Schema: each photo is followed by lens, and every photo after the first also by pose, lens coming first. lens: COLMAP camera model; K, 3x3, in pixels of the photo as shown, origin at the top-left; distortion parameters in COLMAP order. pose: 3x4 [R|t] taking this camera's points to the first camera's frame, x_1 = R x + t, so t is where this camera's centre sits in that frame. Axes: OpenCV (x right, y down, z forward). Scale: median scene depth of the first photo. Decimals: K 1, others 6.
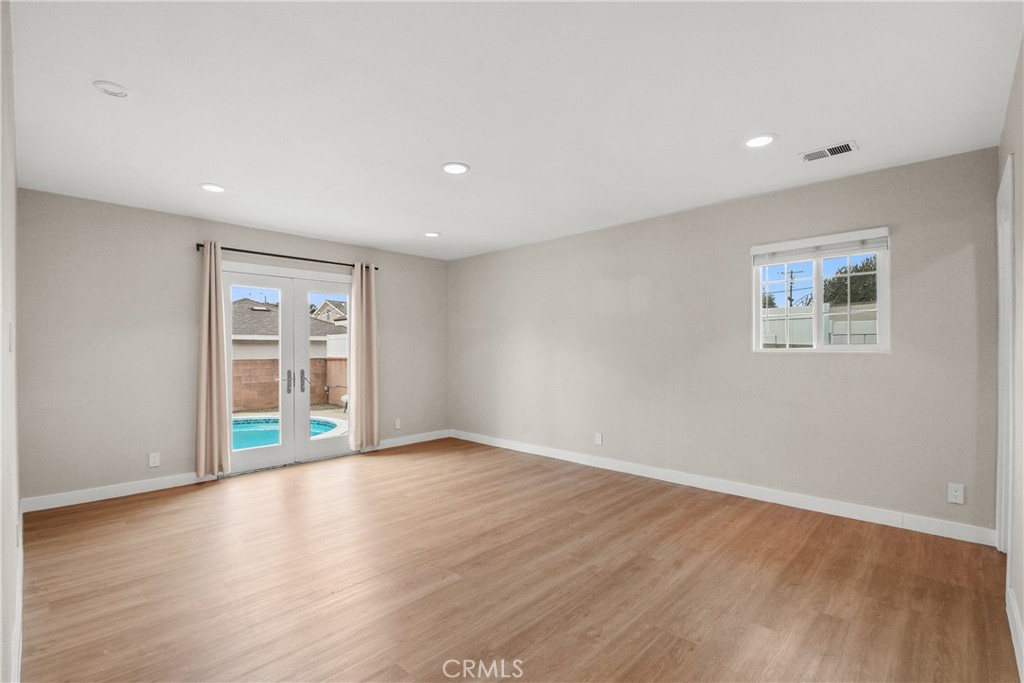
lens RADIAL K [[470.8, 0, 513.1], [0, 470.8, 347.9], [0, 0, 1]] dist [-0.002588, -0.001849]
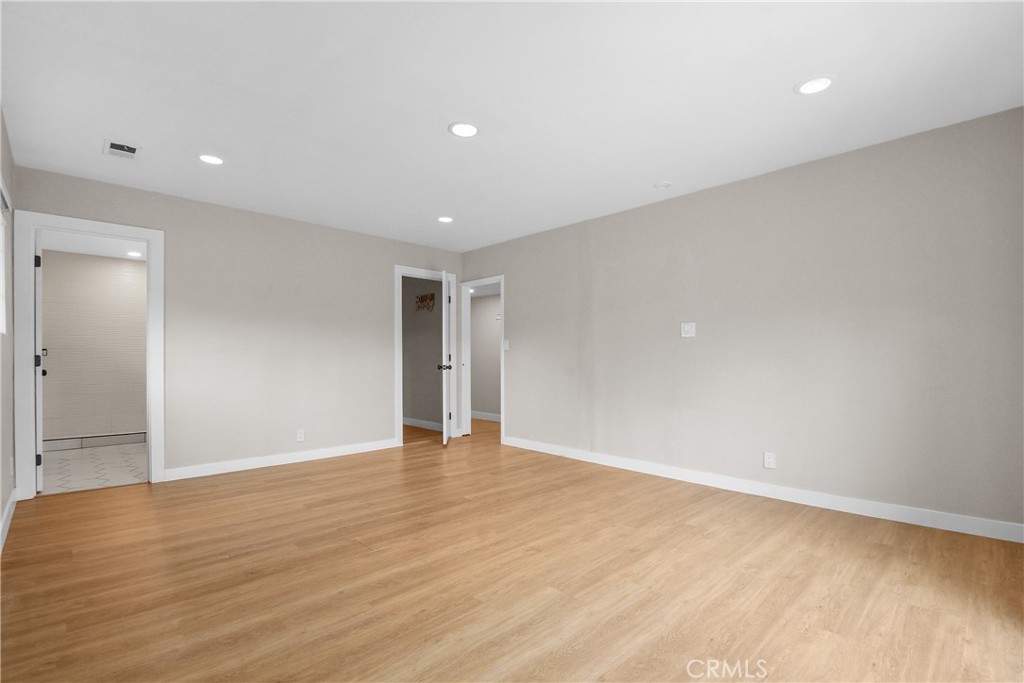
lens RADIAL K [[470.8, 0, 510.8], [0, 470.8, 348.5], [0, 0, 1]] dist [-0.002588, -0.001849]
pose [[-0.999151, 0.007335, 0.040552, -0.236217], [0.006589, 0.999807, -0.018497, 0.056423], [-0.040680, -0.018214, -0.999006, 1.821855]]
